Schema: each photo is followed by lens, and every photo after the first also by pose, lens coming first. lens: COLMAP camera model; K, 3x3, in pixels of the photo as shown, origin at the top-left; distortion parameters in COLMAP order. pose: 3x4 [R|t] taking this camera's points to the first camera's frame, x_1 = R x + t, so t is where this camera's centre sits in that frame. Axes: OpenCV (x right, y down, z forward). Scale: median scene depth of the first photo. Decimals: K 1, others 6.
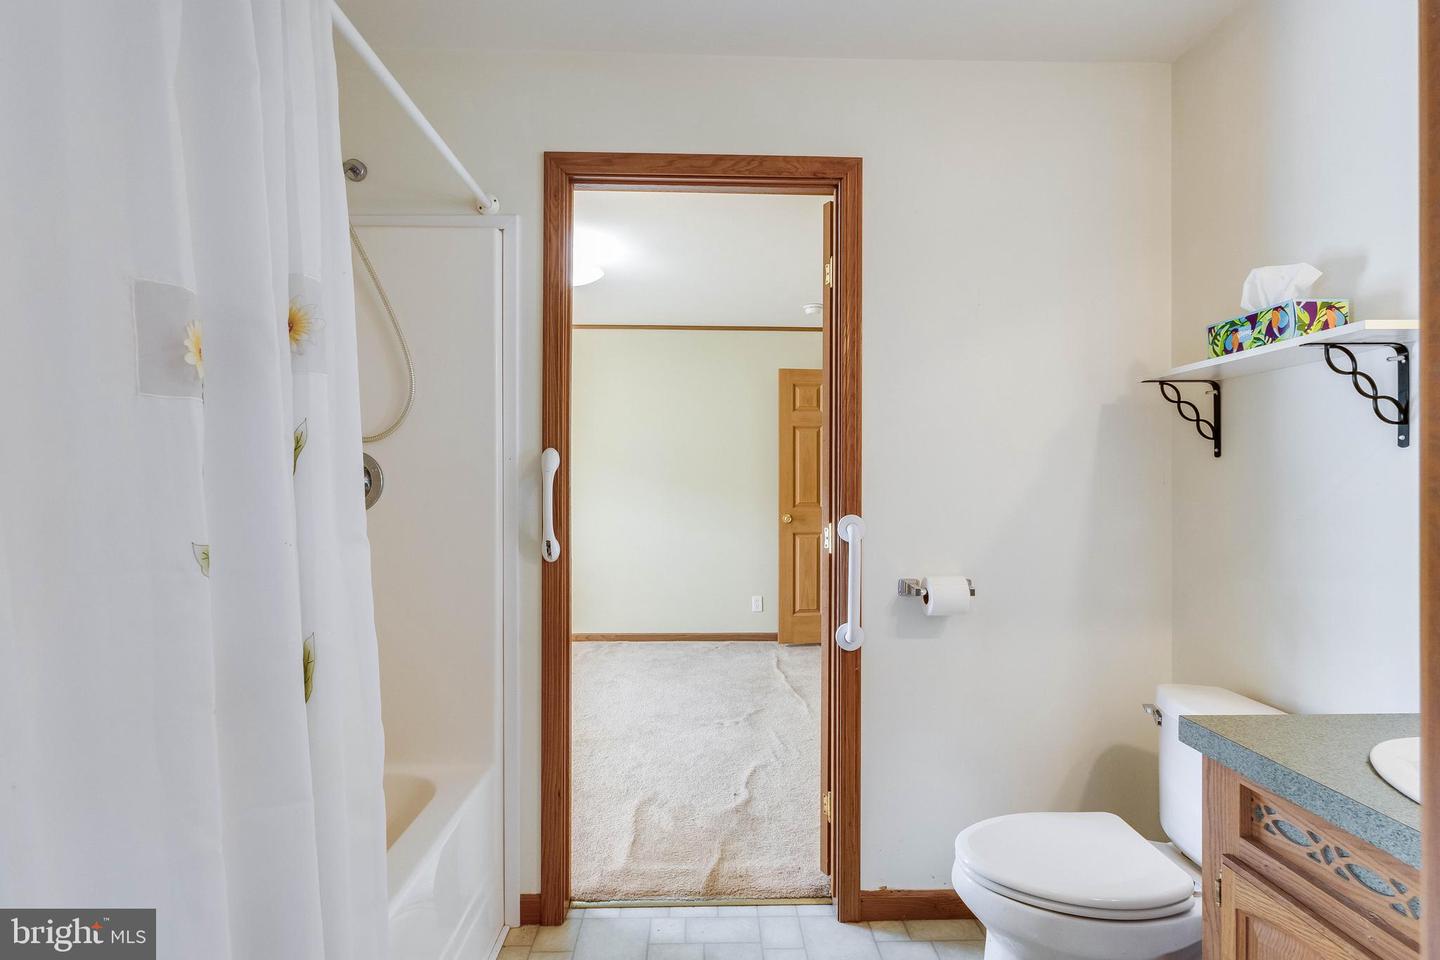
lens RADIAL K [[683.5, 0, 726.6], [0, 683.5, 485.5], [0, 0, 1]] dist [0.001834, -0.000033]
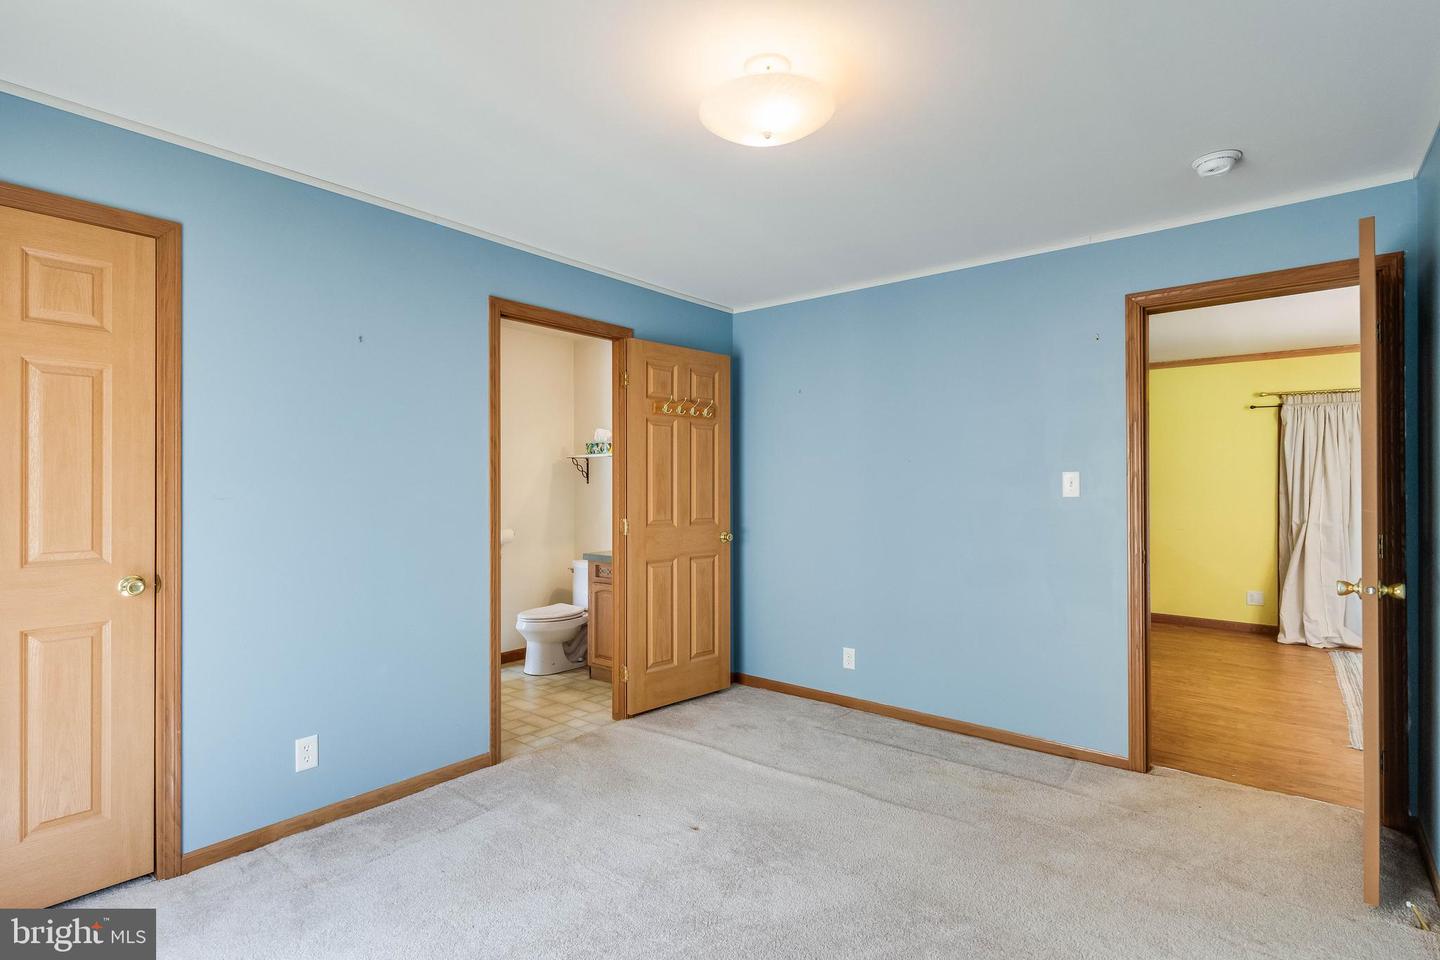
lens RADIAL K [[681.5, 0, 714.1], [0, 681.5, 481.8], [0, 0, 1]] dist [-0.000294, -0.000007]
pose [[0.675336, 0.000838, 0.737510, -1.077202], [0.002788, 0.999989, -0.003690, -0.035473], [-0.737505, 0.004548, 0.675327, -1.382422]]
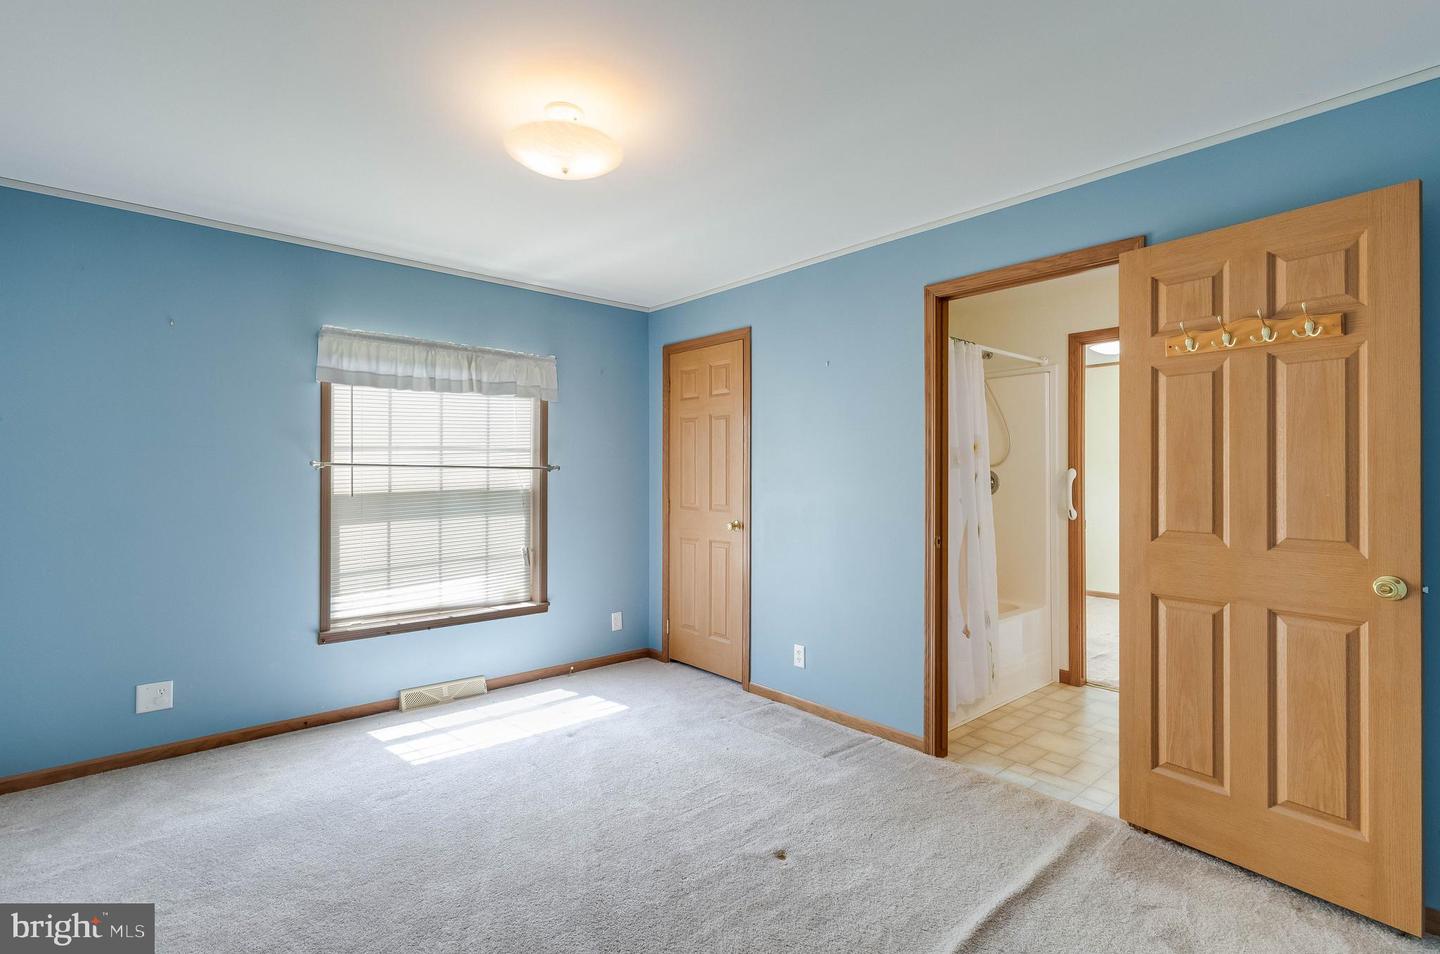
lens RADIAL K [[669.2, 0, 708.5], [0, 669.2, 466.2], [0, 0, 1]] dist [0.004051, 0.001741]
pose [[0.634238, -0.010013, -0.773073, 0.689655], [-0.003047, 0.999876, -0.015451, -0.024876], [0.773132, 0.012156, 0.634129, -1.315334]]
